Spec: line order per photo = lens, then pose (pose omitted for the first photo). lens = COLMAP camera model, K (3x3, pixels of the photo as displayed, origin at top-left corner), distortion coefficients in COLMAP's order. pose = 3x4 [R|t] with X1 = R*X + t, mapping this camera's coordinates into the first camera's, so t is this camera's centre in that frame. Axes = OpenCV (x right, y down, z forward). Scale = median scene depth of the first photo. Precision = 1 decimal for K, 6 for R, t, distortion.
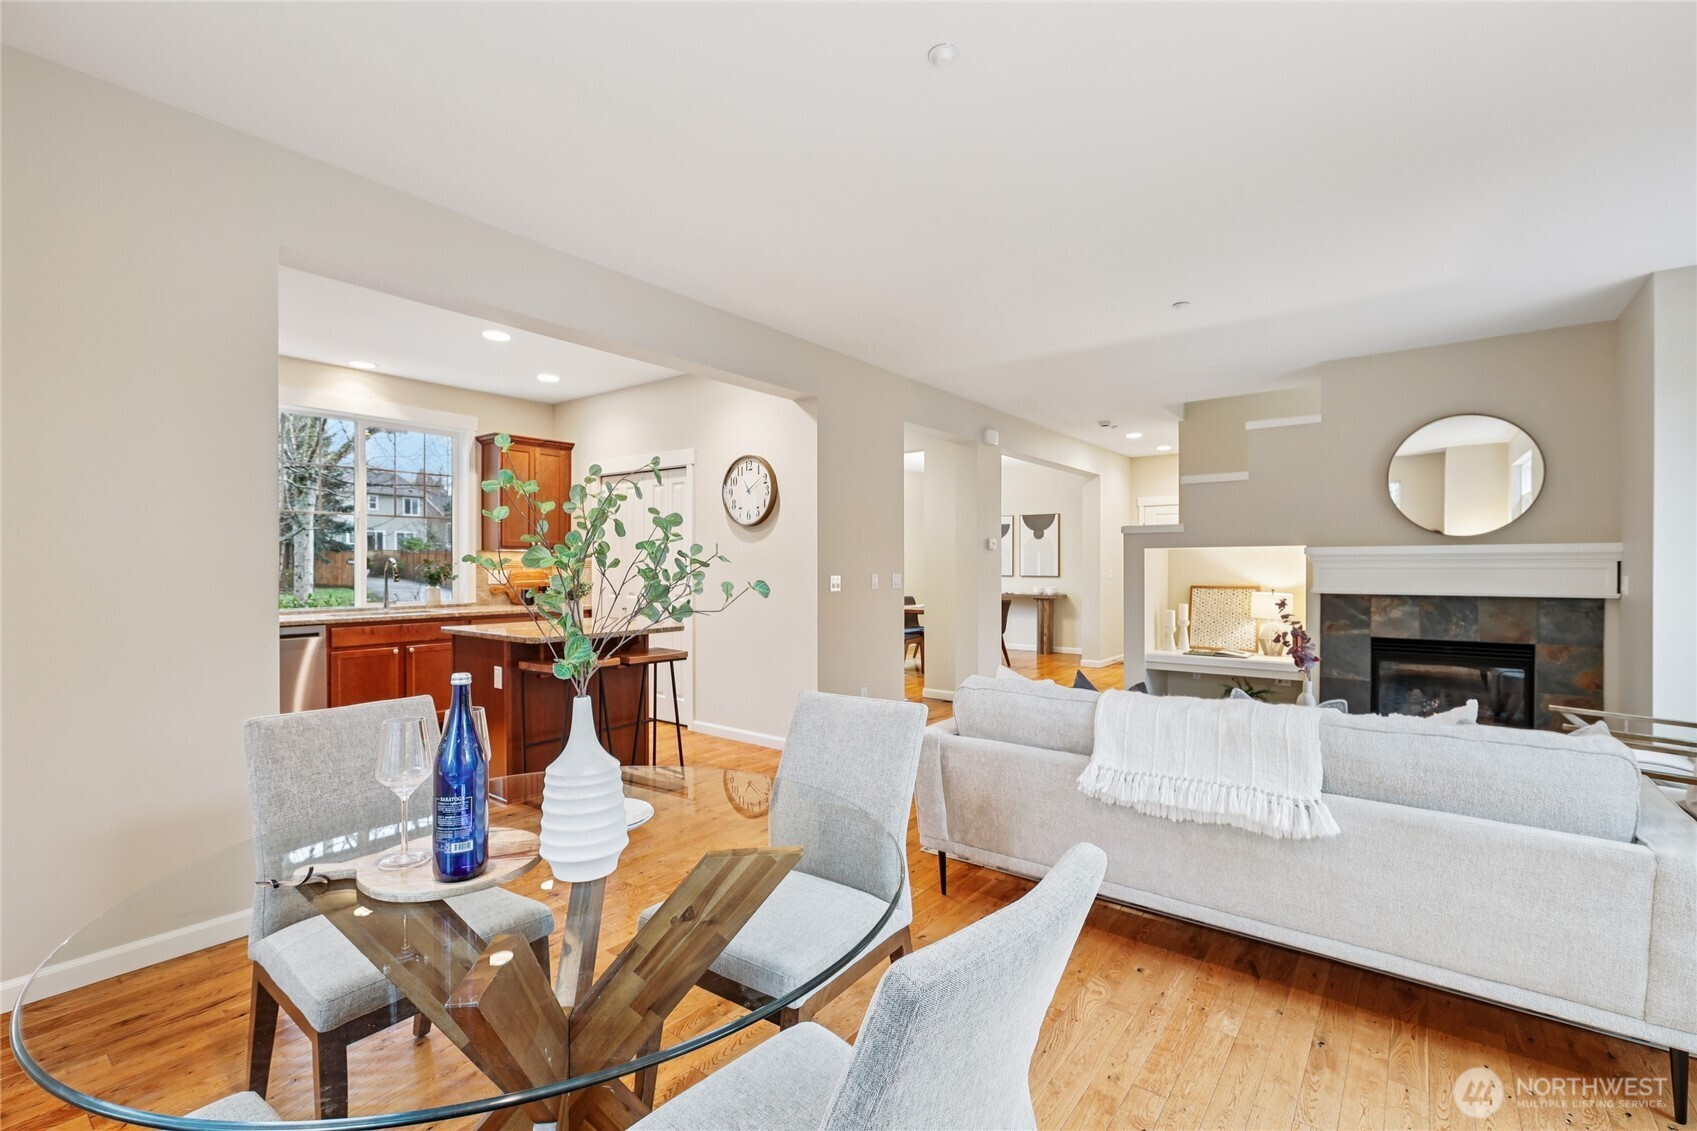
lens RADIAL K [[754.9, 0, 854.1], [0, 754.9, 566.2], [0, 0, 1]] dist [-0.001554, 0.002252]
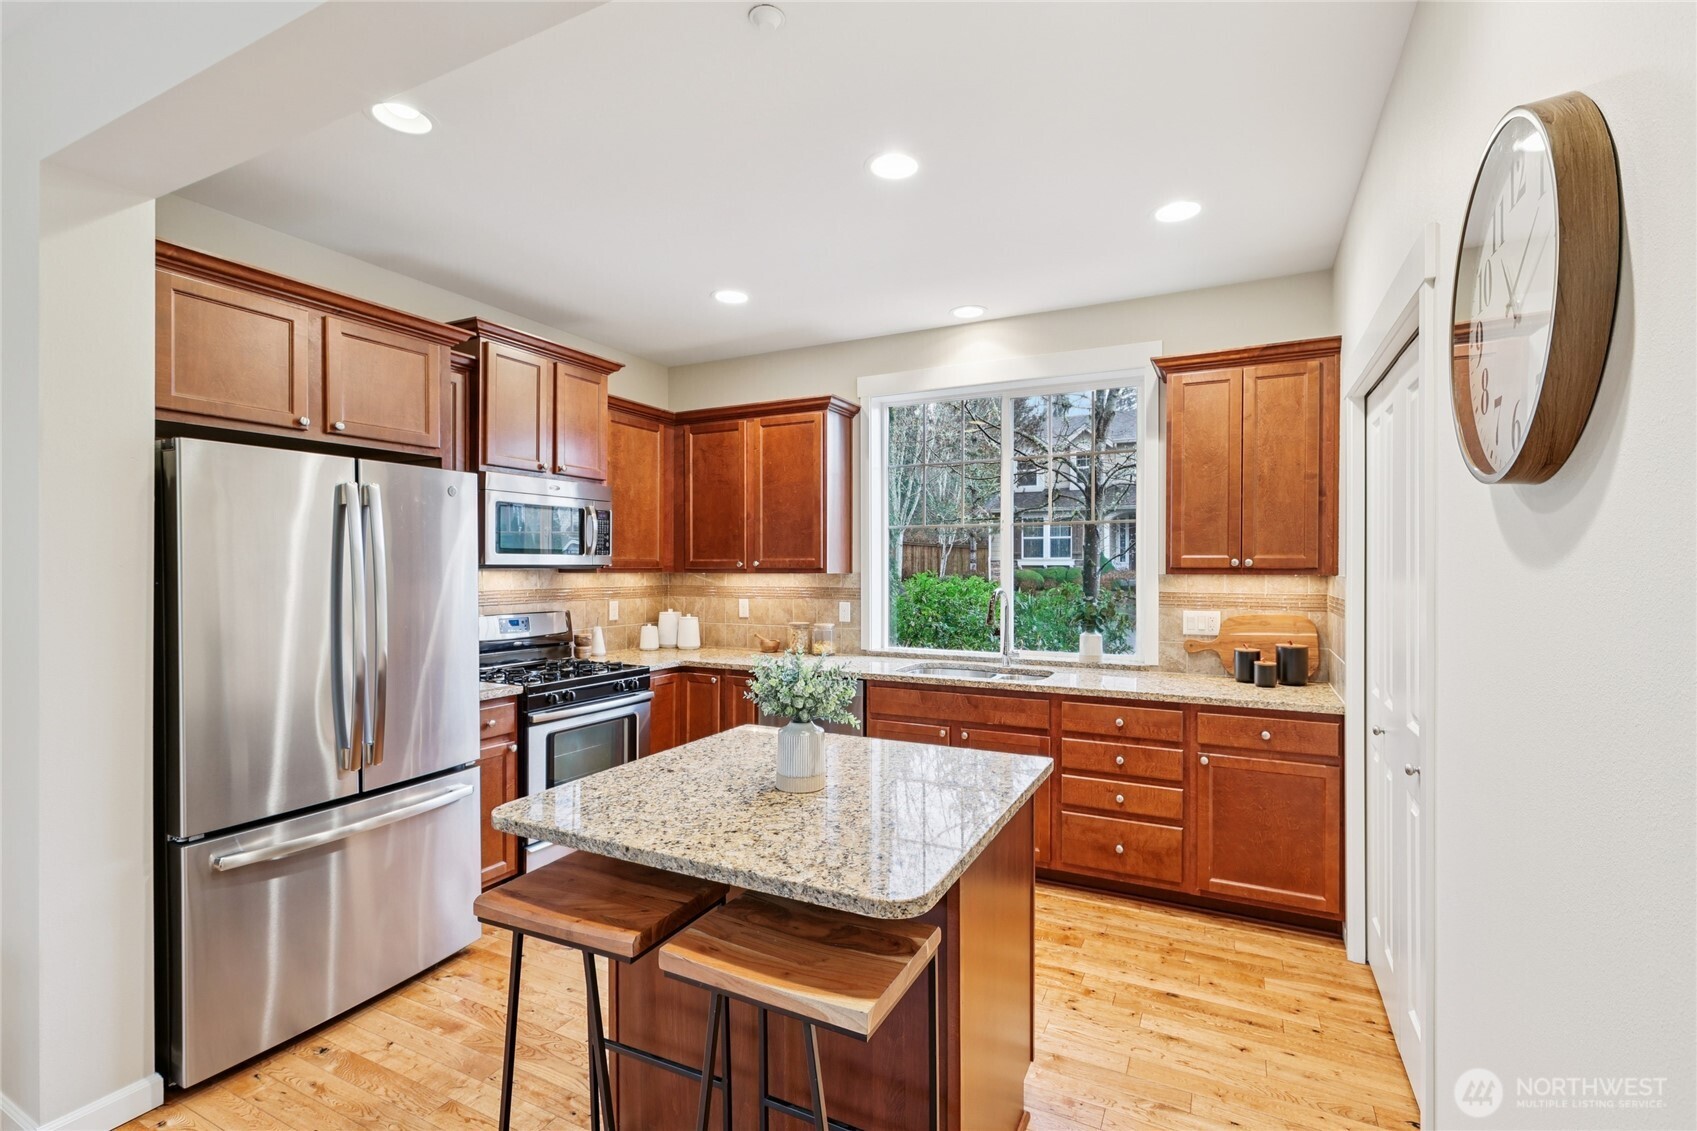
lens RADIAL K [[754.9, 0, 848.9], [0, 754.9, 564.3], [0, 0, 1]] dist [-0.001554, 0.002252]
pose [[0.178726, -0.003213, -0.983894, 0.020992], [-0.002181, 0.999991, -0.003662, -0.029029], [0.983897, 0.002801, 0.178717, 0.745145]]
